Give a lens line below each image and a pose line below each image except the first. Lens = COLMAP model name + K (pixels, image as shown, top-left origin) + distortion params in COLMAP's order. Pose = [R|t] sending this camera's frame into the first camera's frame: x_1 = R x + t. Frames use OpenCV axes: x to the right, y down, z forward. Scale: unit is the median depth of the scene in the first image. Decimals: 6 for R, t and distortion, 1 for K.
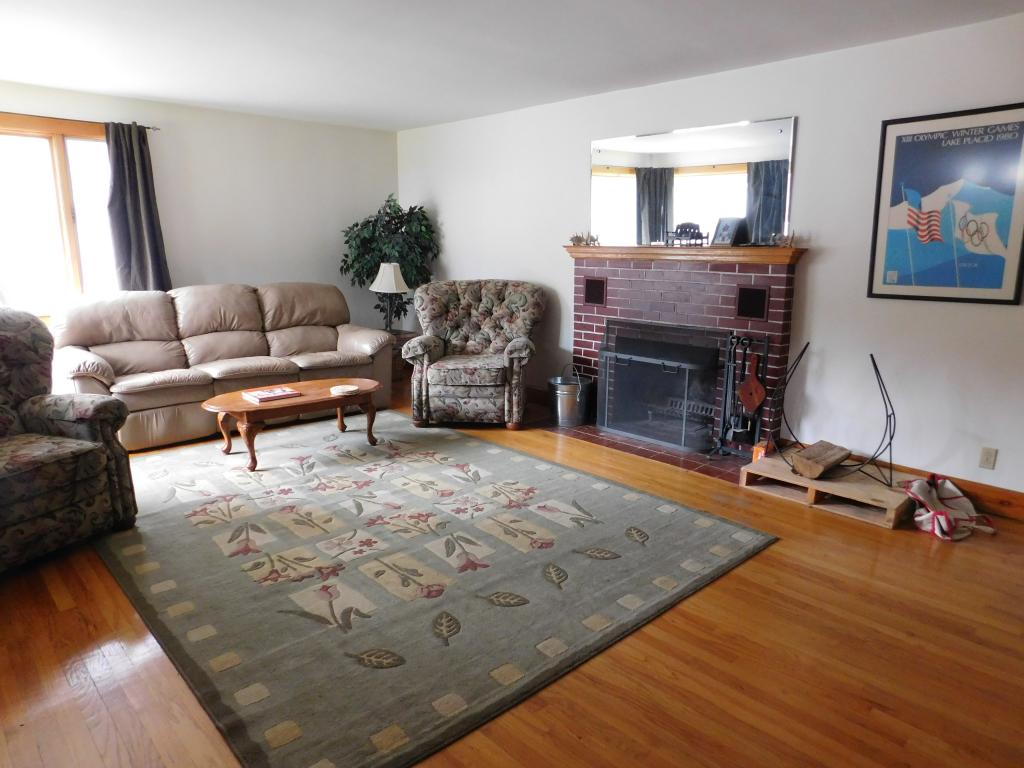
lens RADIAL K [[673.0, 0, 507.5], [0, 673.0, 381.5], [0, 0, 1]] dist [-0.033827, 0.017954]
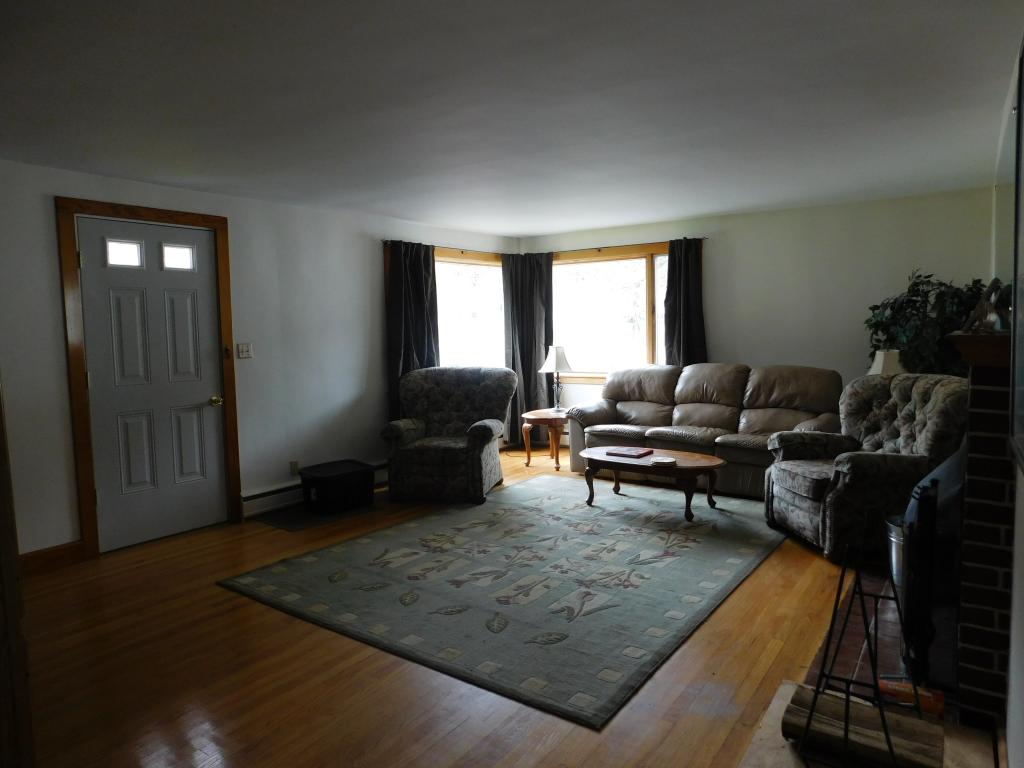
lens RADIAL K [[673.0, 0, 505.0], [0, 673.0, 383.7], [0, 0, 1]] dist [-0.033827, 0.017954]
pose [[0.210950, 0.075781, -0.974555, 0.886505], [-0.179623, 0.983018, 0.037559, -0.123243], [0.960852, 0.167130, 0.220980, 0.551202]]
